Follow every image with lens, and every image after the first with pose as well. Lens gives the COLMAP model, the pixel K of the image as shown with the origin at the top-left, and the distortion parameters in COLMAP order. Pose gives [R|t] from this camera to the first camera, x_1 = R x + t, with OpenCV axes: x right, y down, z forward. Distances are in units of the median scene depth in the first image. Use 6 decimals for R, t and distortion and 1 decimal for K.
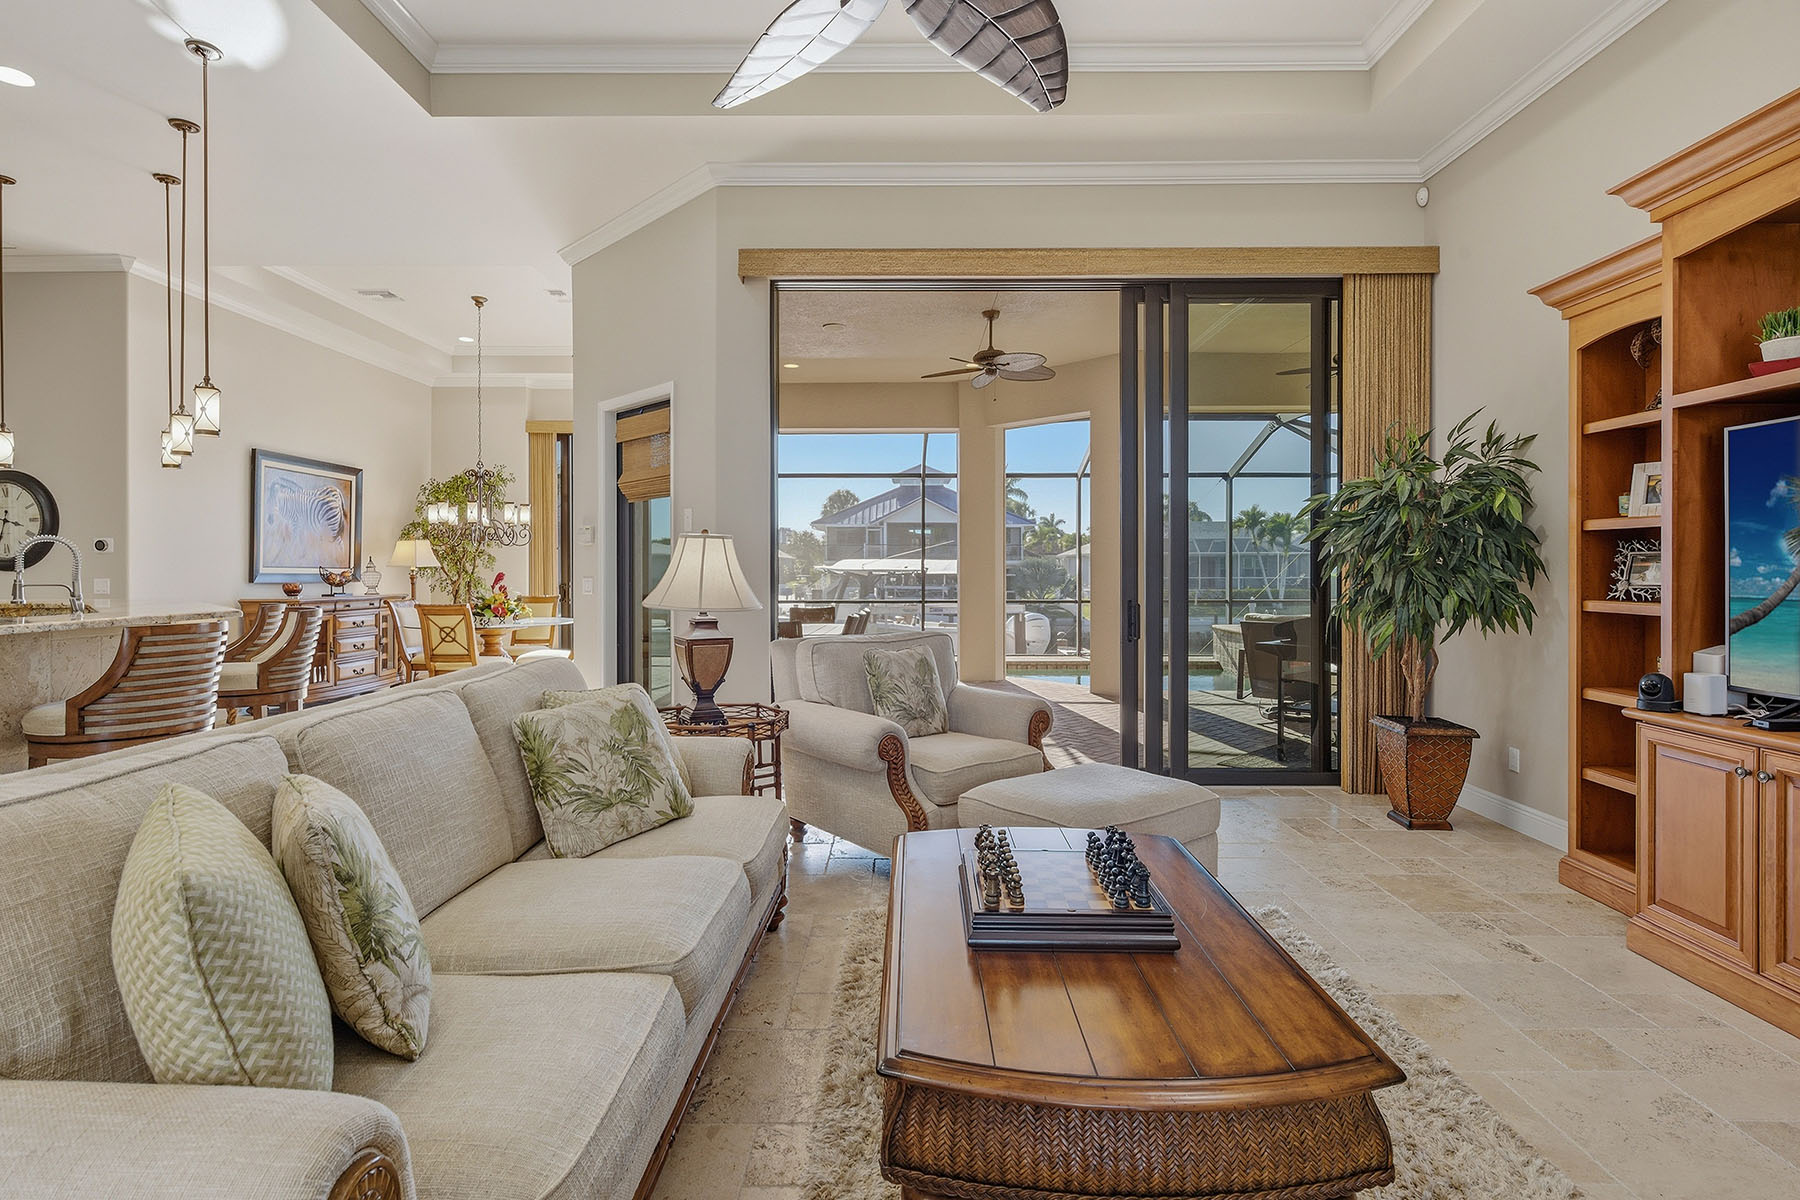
lens RADIAL K [[868.7, 0, 906.0], [0, 868.7, 569.8], [0, 0, 1]] dist [-0.002063, 0.000025]
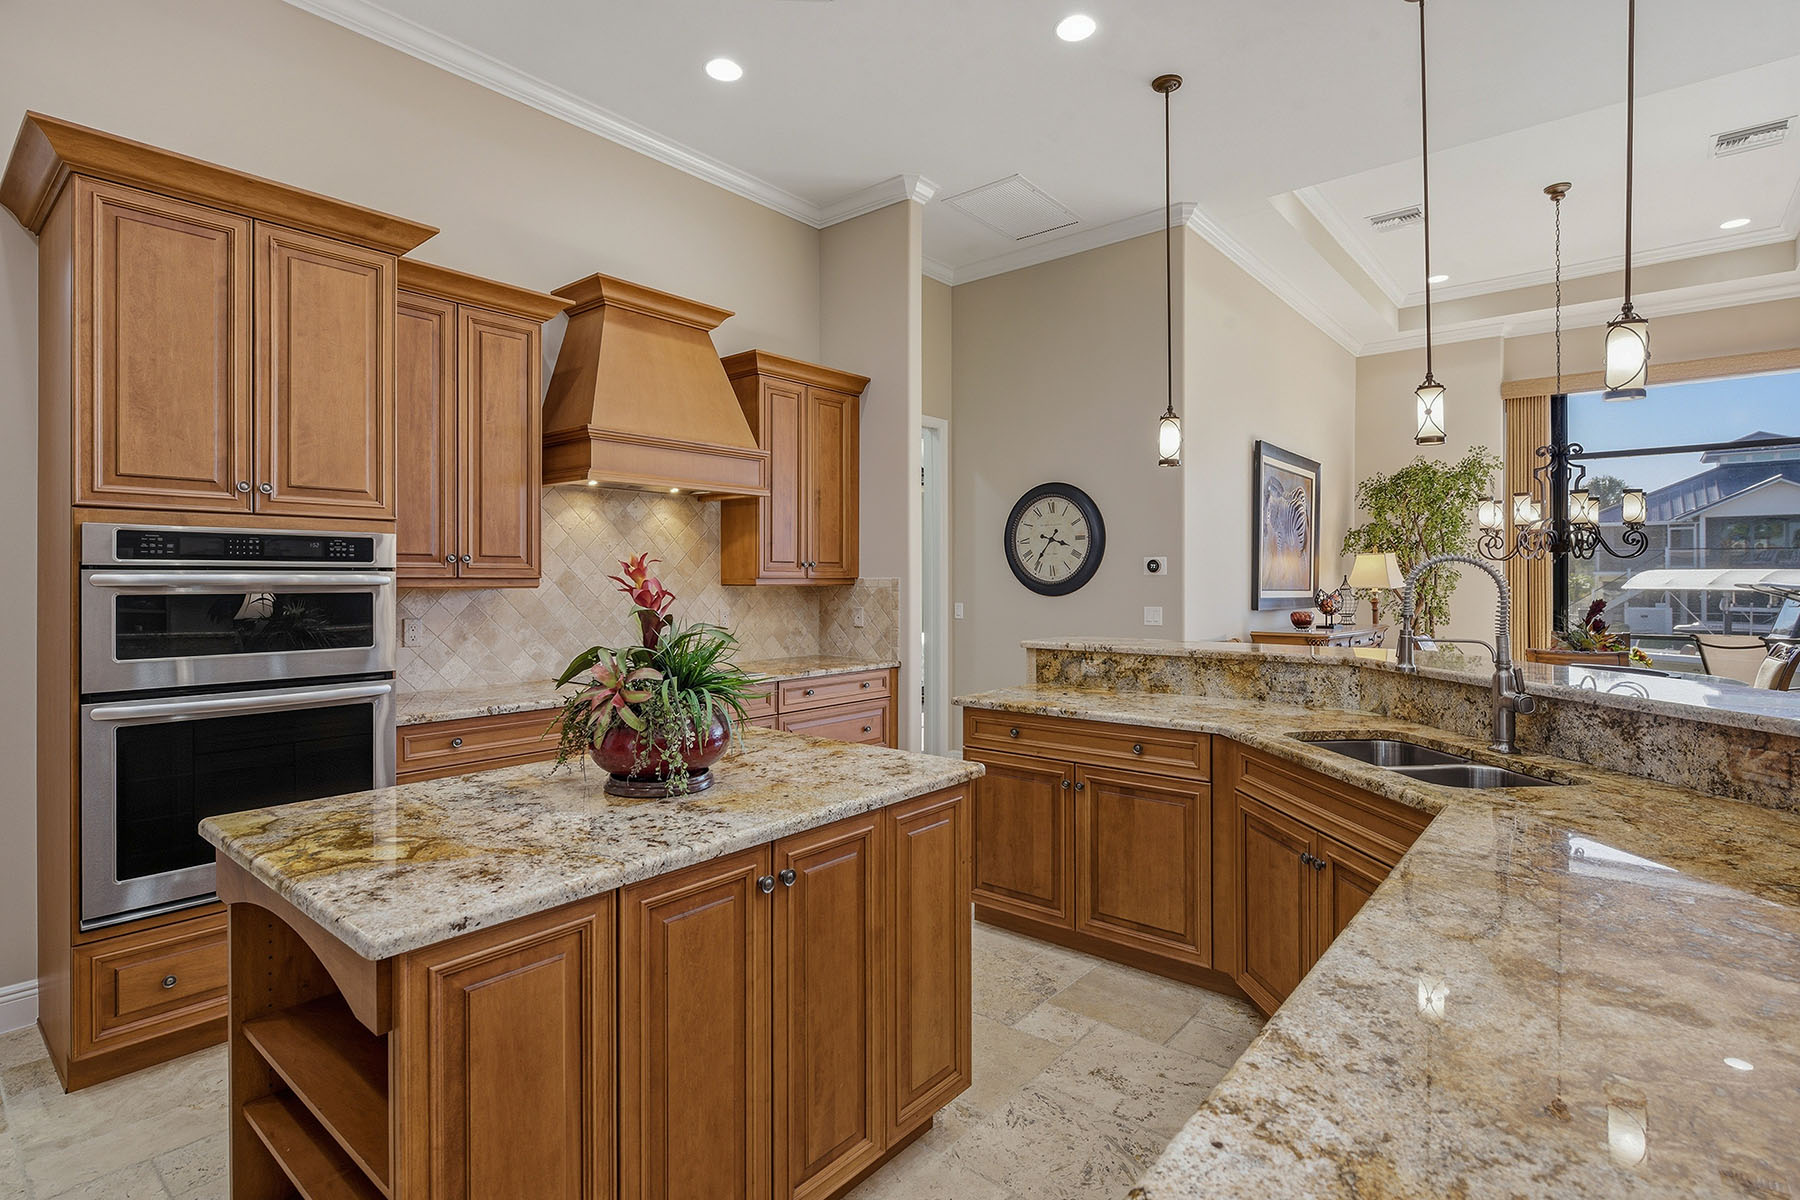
lens RADIAL K [[876.4, 0, 899.6], [0, 876.4, 580.6], [0, 0, 1]] dist [-0.003457, -0.001428]
pose [[0.768739, -0.000747, -0.639562, -0.738369], [0.000062, 0.999999, -0.001093, -0.017400], [0.639563, 0.000800, 0.768739, 0.266624]]
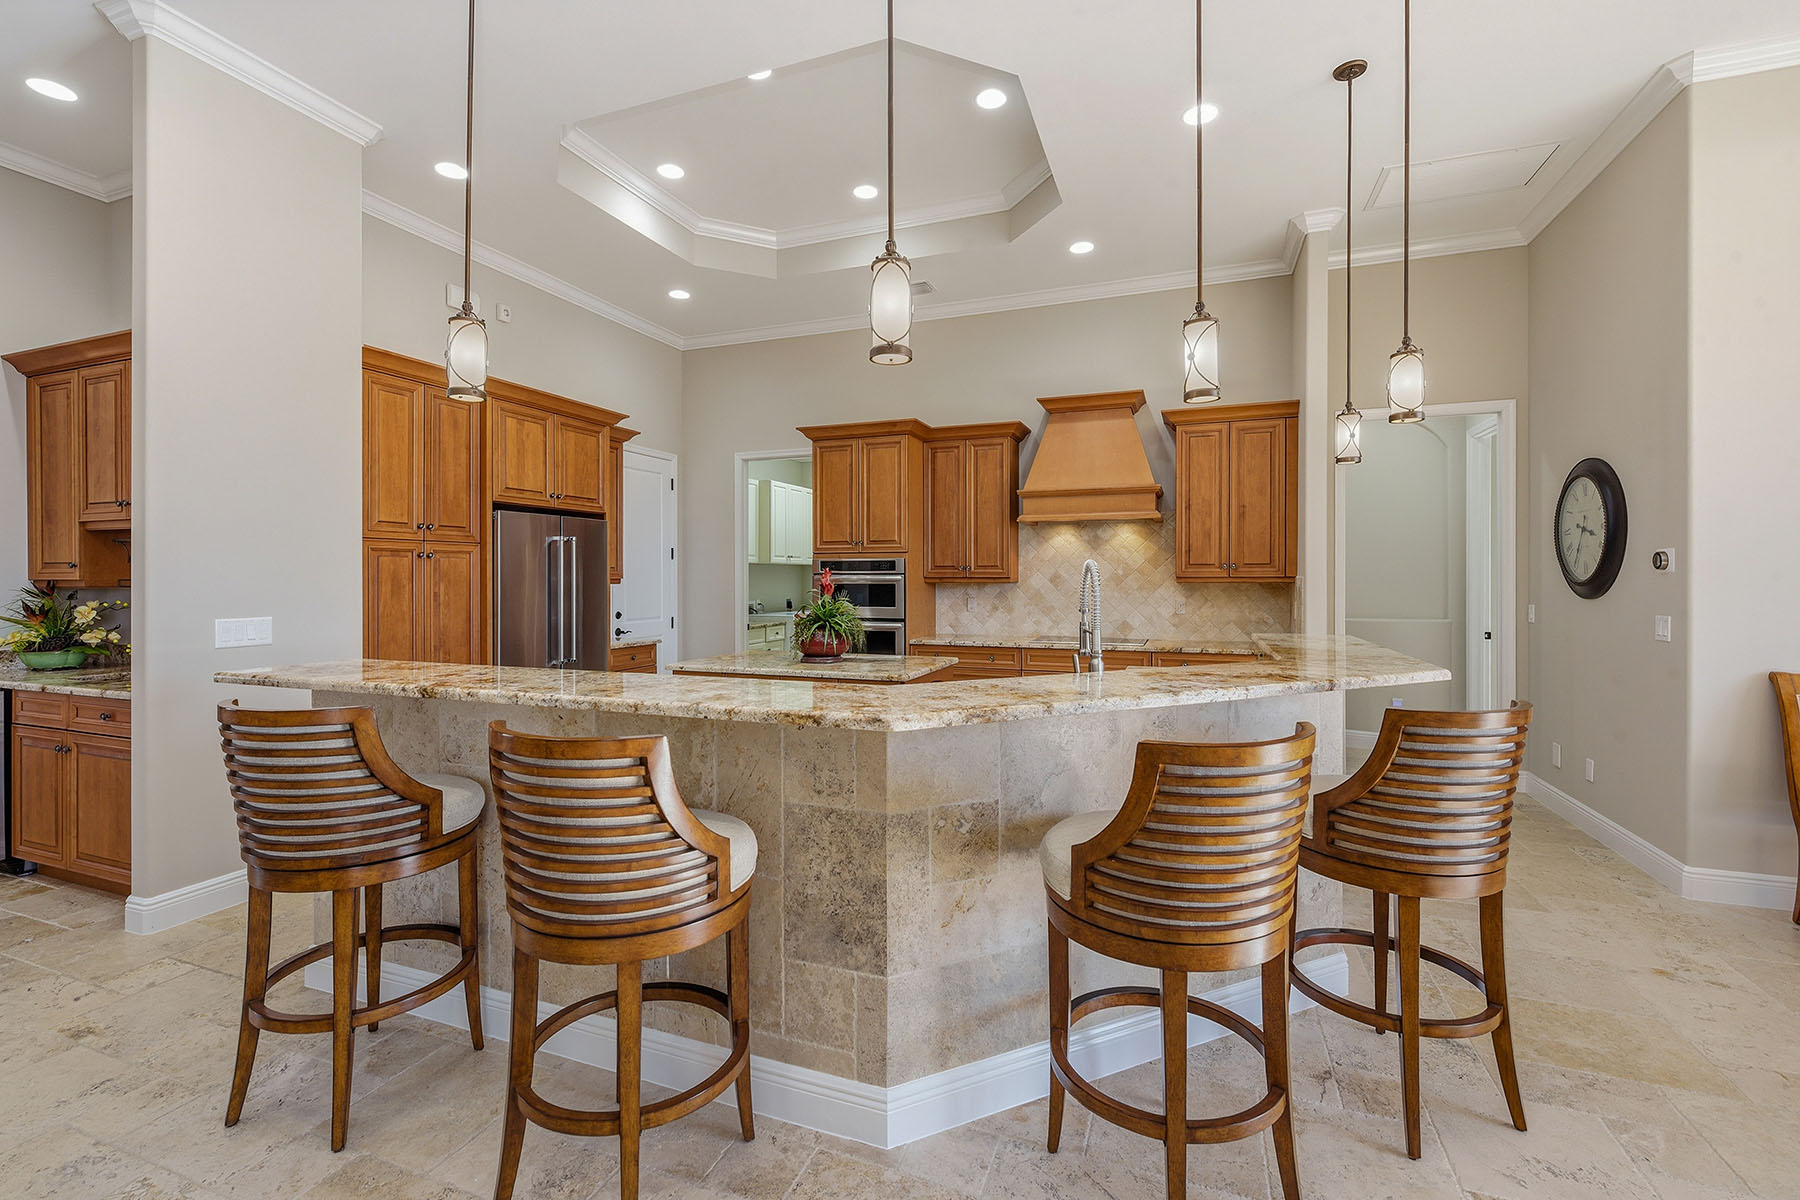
lens RADIAL K [[777.8, 0, 898.0], [0, 777.8, 580.1], [0, 0, 1]] dist [0.002497, 0.000102]
pose [[-0.355129, 0.003790, -0.934810, -0.289716], [-0.000846, 0.999990, 0.004376, -0.021127], [0.934817, 0.002345, -0.355122, 0.879585]]
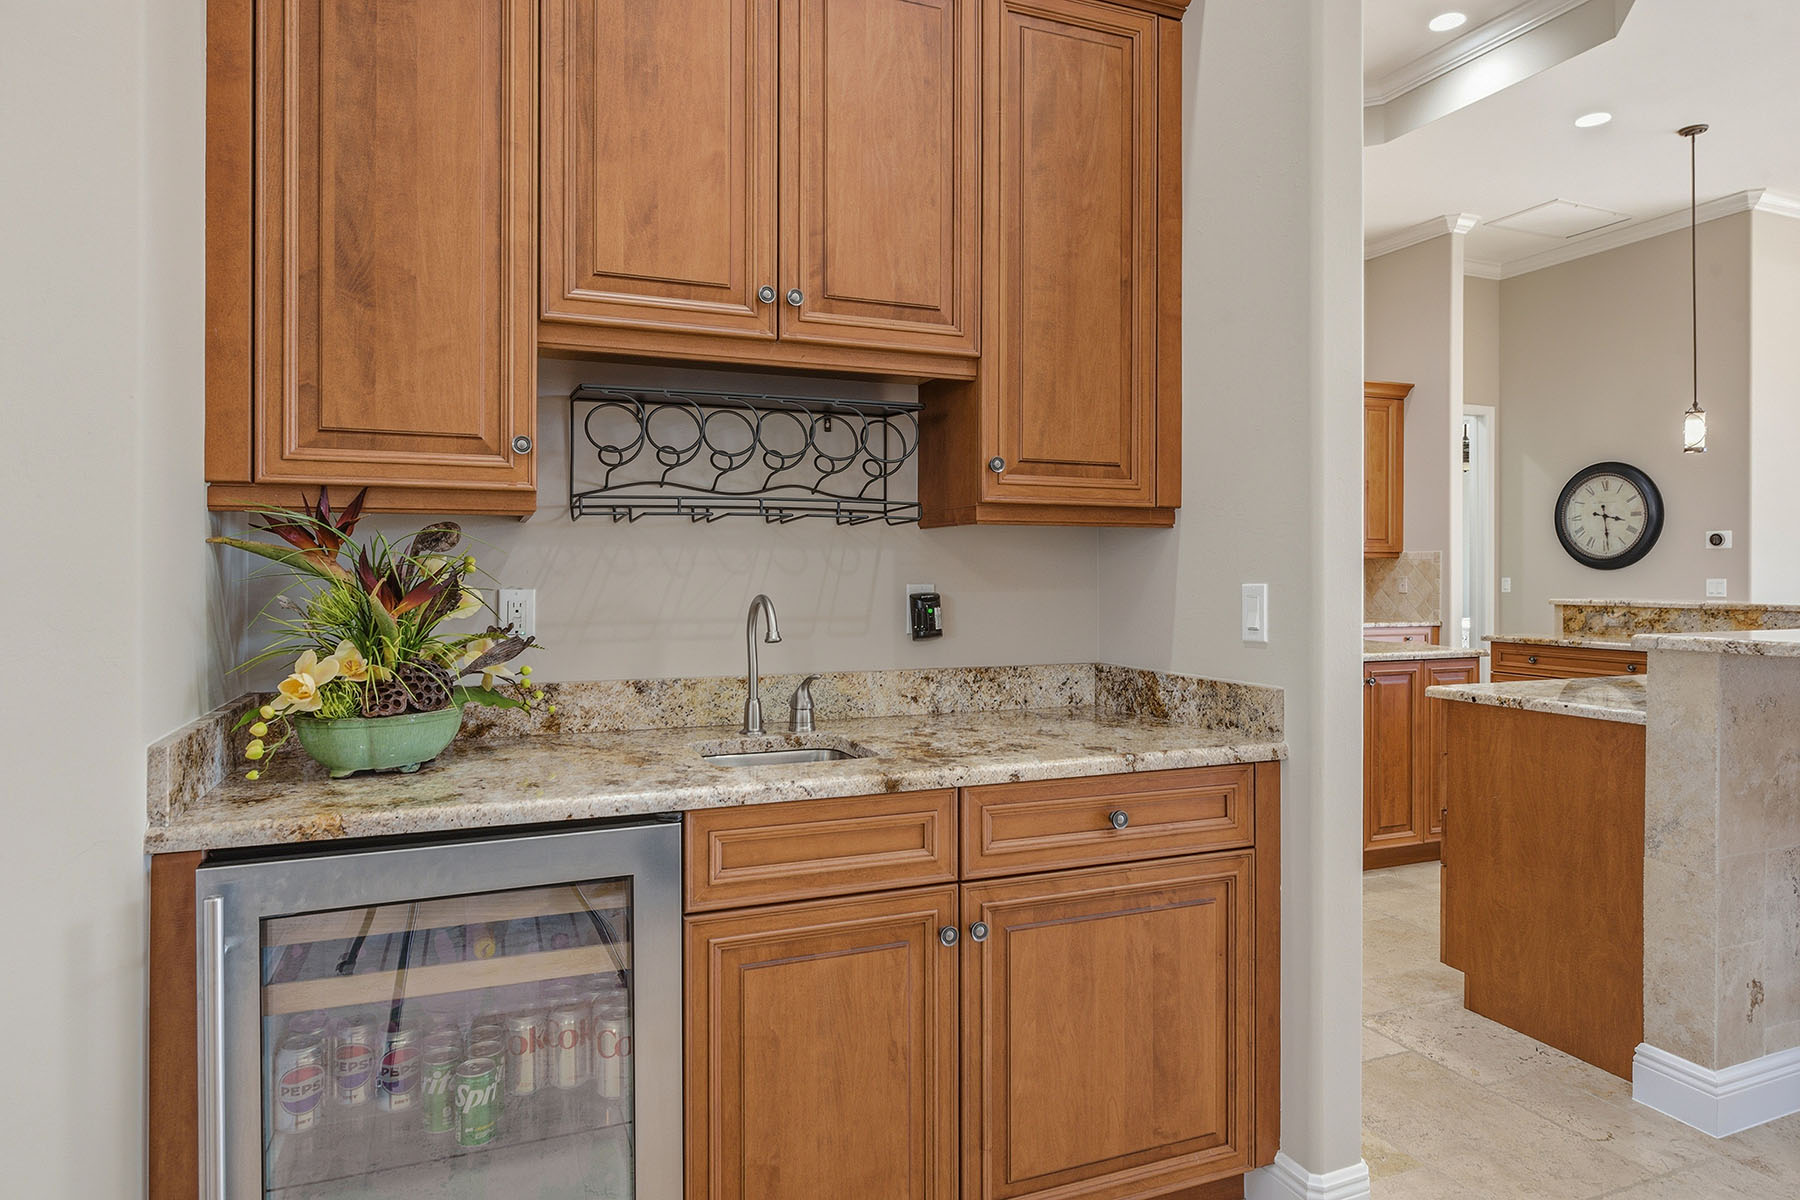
lens RADIAL K [[1053.6, 0, 898.5], [0, 1053.6, 570.6], [0, 0, 1]] dist [-0.001833, -0.000863]
pose [[0.380488, -0.000344, -0.924786, -0.353193], [-0.004951, 0.999985, -0.002409, 0.010605], [0.924773, 0.005495, 0.380480, -0.170615]]
